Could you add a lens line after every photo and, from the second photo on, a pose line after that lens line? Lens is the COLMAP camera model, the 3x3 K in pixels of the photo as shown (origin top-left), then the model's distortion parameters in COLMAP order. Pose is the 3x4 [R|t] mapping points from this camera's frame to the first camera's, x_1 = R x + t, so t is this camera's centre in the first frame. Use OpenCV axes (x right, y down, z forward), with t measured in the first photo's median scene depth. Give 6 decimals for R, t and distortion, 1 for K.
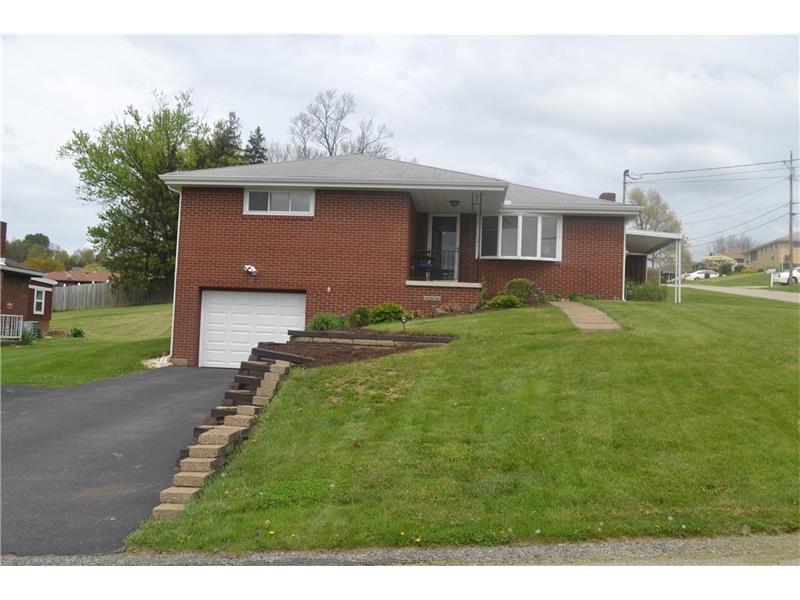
lens RADIAL K [[819.7, 0, 400.0], [0, 819.7, 300.0], [0, 0, 1]] dist [-0.073237, -0.004635]
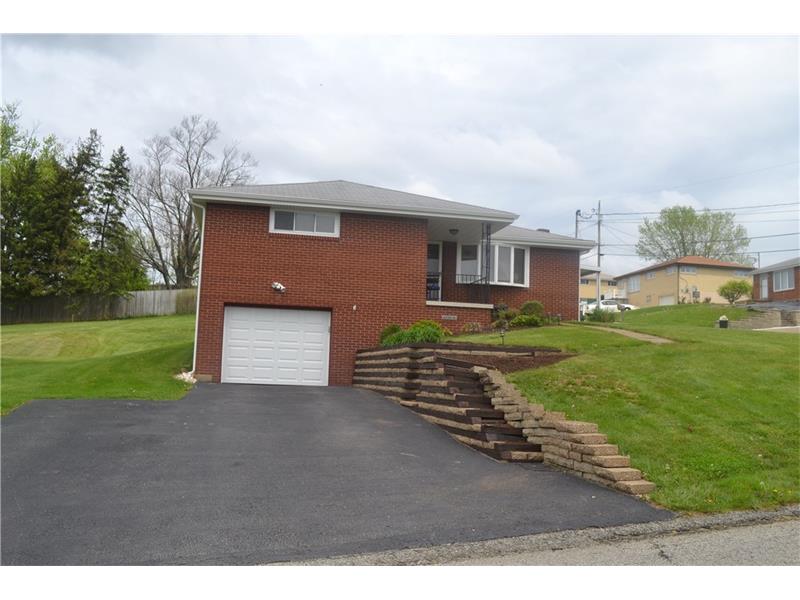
lens RADIAL K [[783.9, 0, 400.0], [0, 783.9, 300.0], [0, 0, 1]] dist [-0.068099, 0.007494]
pose [[0.956819, 0.022542, 0.289811, -0.285968], [-0.012187, 0.999223, -0.037484, 0.012644], [-0.290430, 0.032333, 0.956350, 0.018984]]
